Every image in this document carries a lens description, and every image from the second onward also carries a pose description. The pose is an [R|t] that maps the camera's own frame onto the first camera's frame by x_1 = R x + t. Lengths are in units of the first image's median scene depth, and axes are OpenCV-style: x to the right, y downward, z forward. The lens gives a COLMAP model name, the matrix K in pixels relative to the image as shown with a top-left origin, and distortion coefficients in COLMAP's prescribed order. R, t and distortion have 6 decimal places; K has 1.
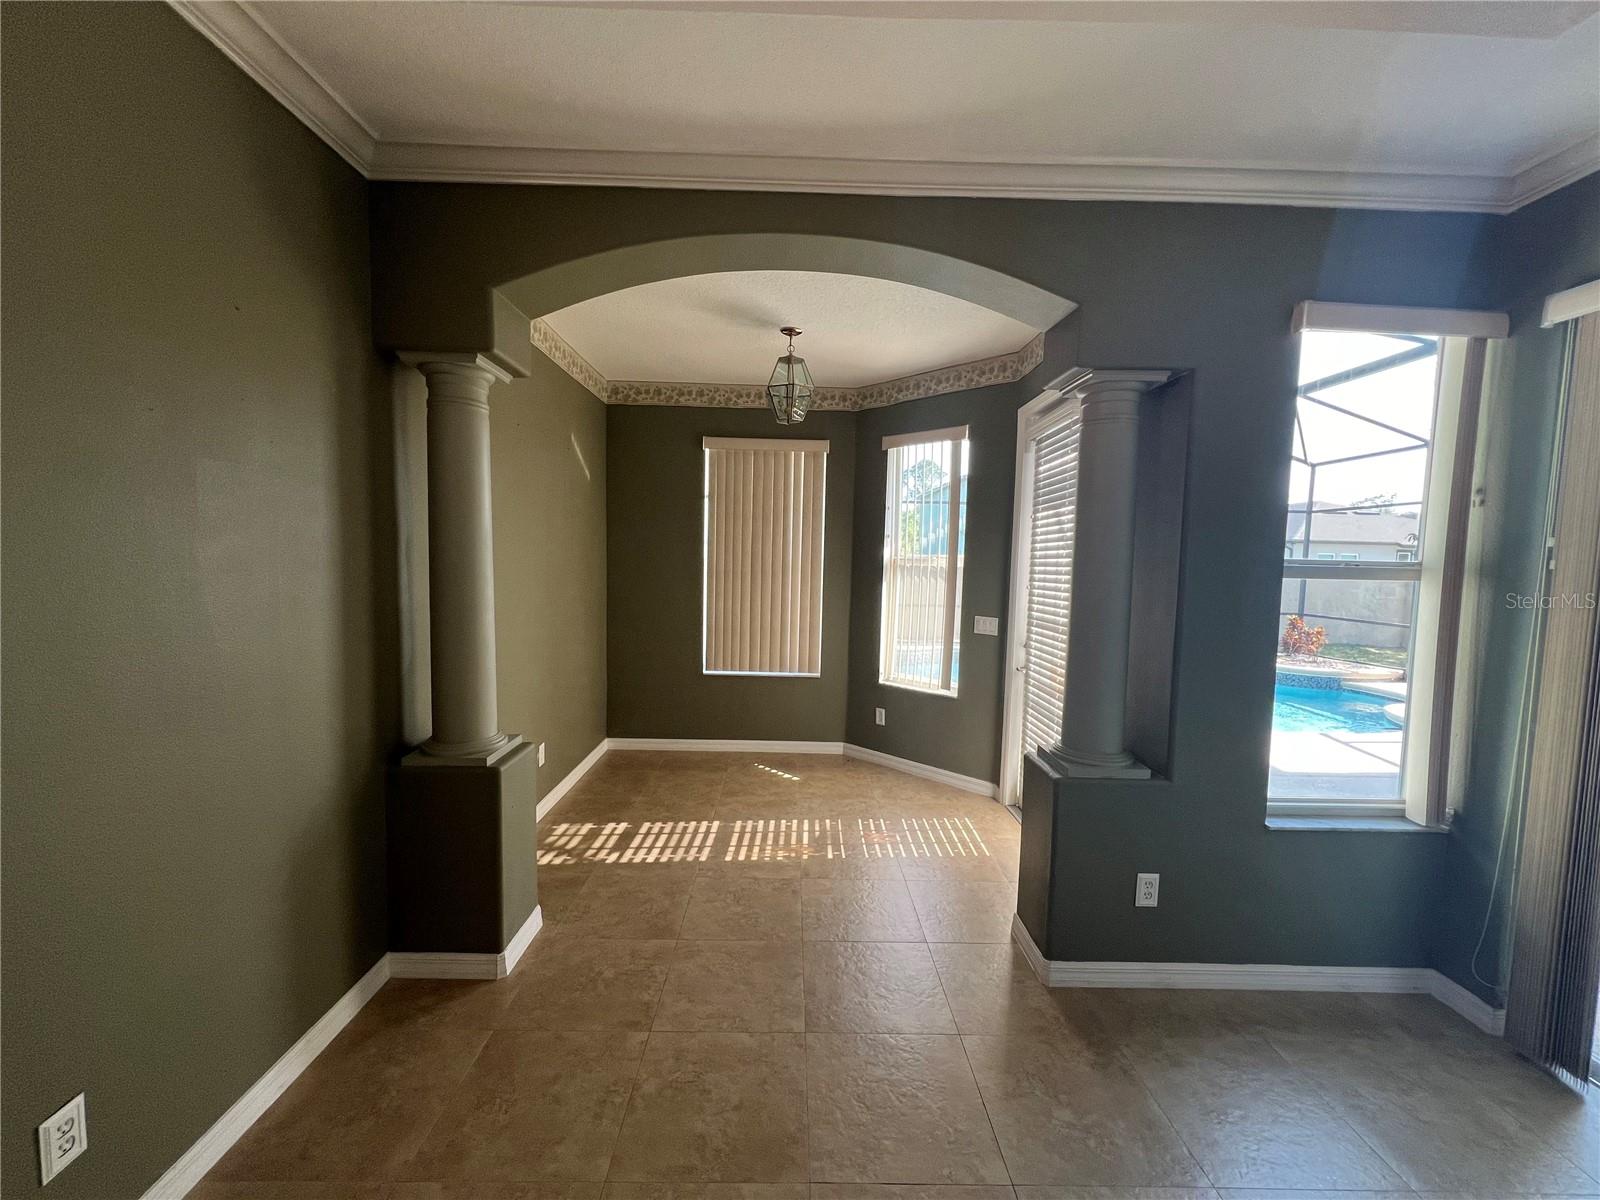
lens RADIAL K [[640.5, 0, 798.2], [0, 640.5, 601.6], [0, 0, 1]] dist [0.000026, 0.000085]
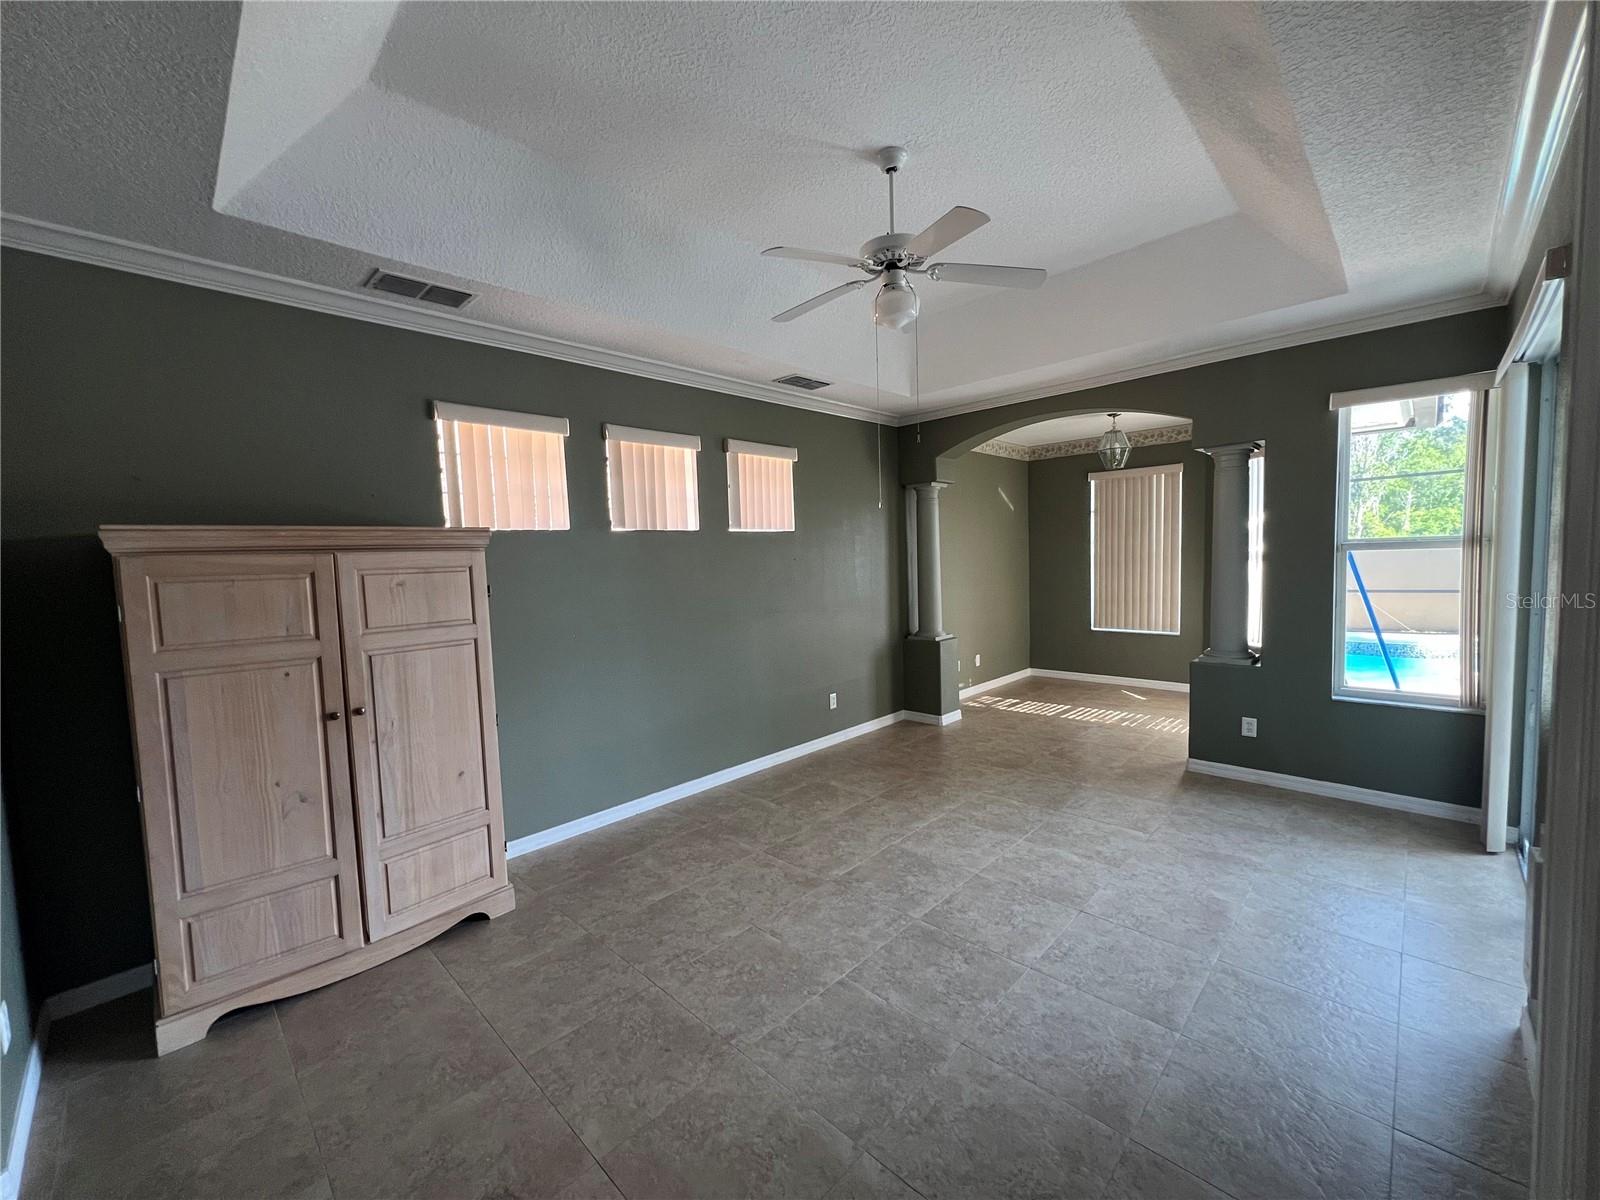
lens RADIAL K [[640.5, 0, 798.2], [0, 640.5, 601.6], [0, 0, 1]] dist [0.000026, 0.000085]
pose [[0.705435, 0.002622, -0.708770, 0.873356], [-0.000552, 0.999995, 0.003150, 0.085009], [0.708775, -0.001831, 0.705432, -1.110586]]
